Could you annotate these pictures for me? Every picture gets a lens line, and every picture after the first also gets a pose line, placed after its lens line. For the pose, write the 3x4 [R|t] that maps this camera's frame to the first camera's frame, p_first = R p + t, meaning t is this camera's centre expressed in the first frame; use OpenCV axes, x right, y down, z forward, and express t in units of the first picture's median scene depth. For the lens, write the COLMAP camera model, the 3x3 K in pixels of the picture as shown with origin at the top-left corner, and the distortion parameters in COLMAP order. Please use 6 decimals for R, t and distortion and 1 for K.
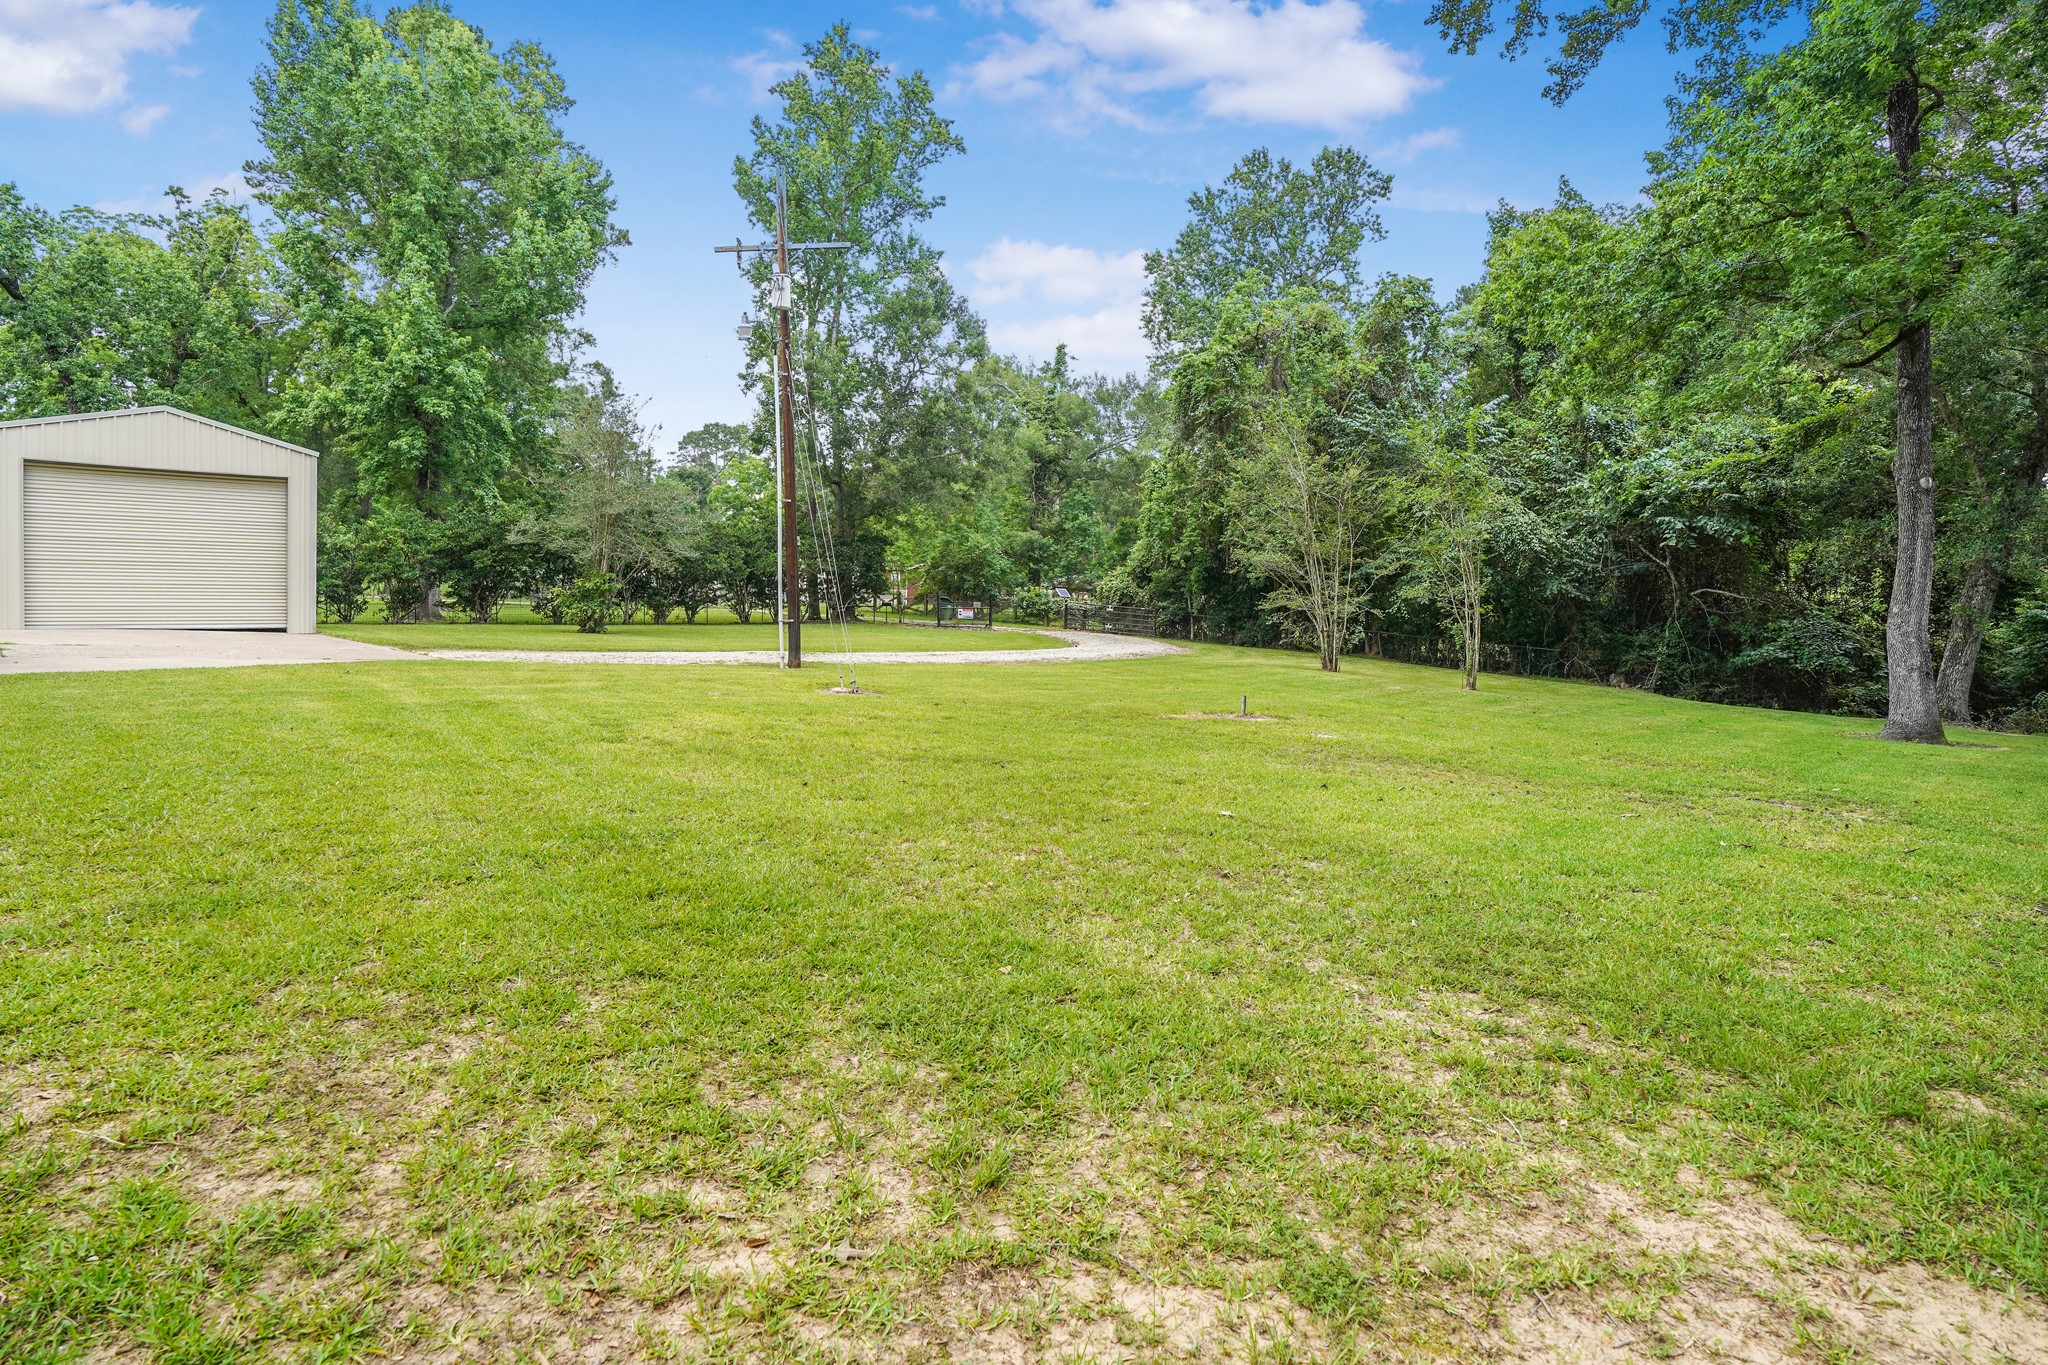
lens RADIAL K [[1072.9, 0, 1019.1], [0, 1072.9, 785.3], [0, 0, 1]] dist [-0.069758, 0.028109]
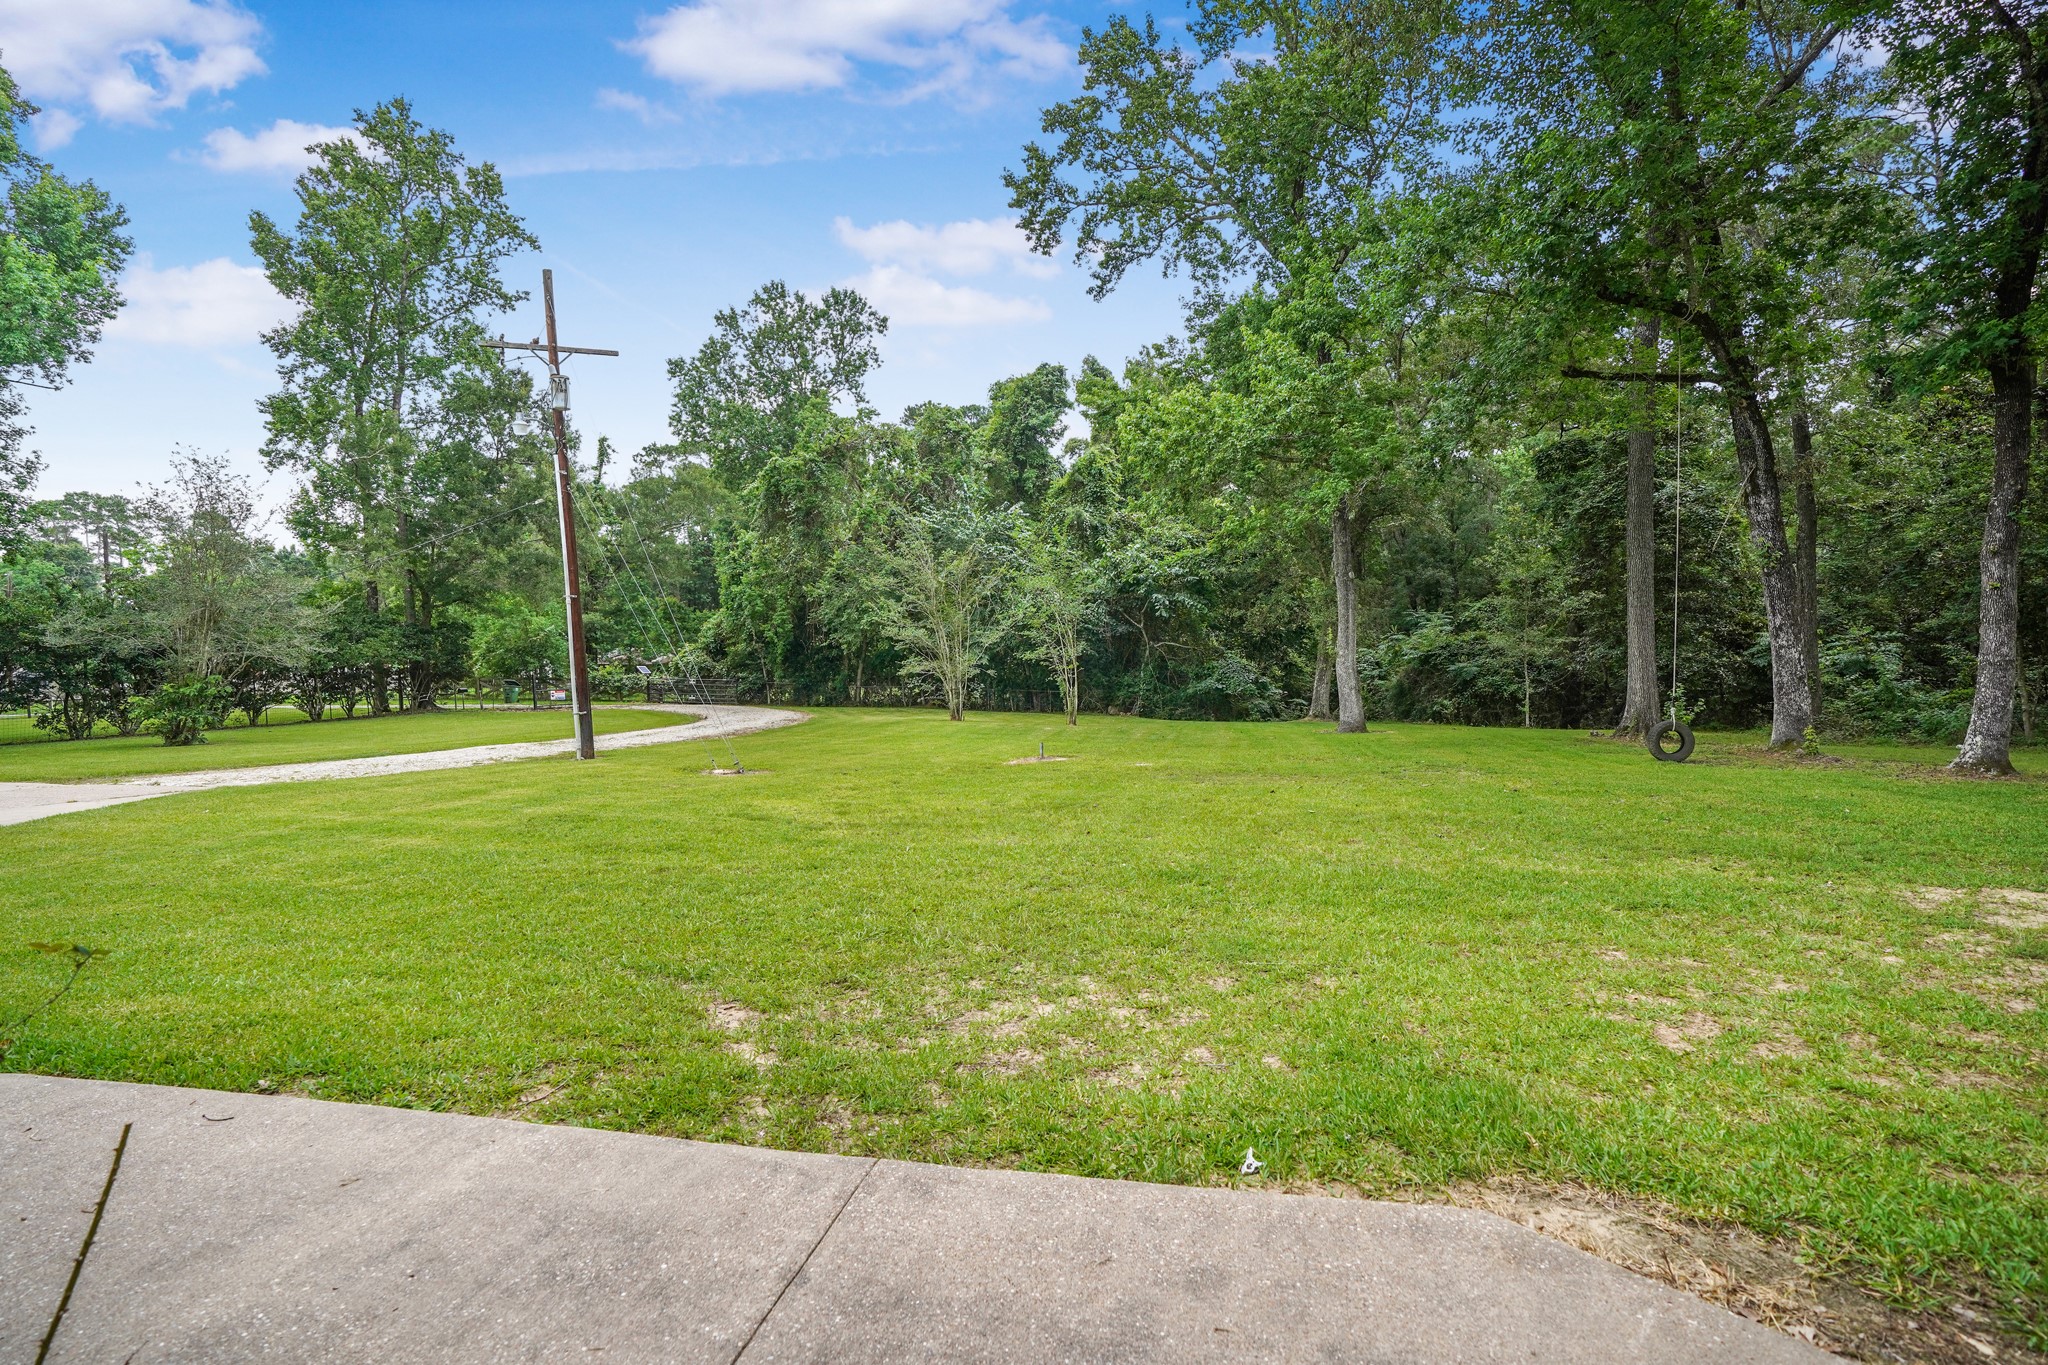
lens RADIAL K [[935.2, 0, 1023.4], [0, 935.2, 813.8], [0, 0, 1]] dist [-0.055824, 0.015425]
pose [[0.849856, -0.127078, 0.511464, -0.170400], [0.132079, 0.990879, 0.026727, -0.013910], [-0.510195, 0.044839, 0.858889, 0.014143]]
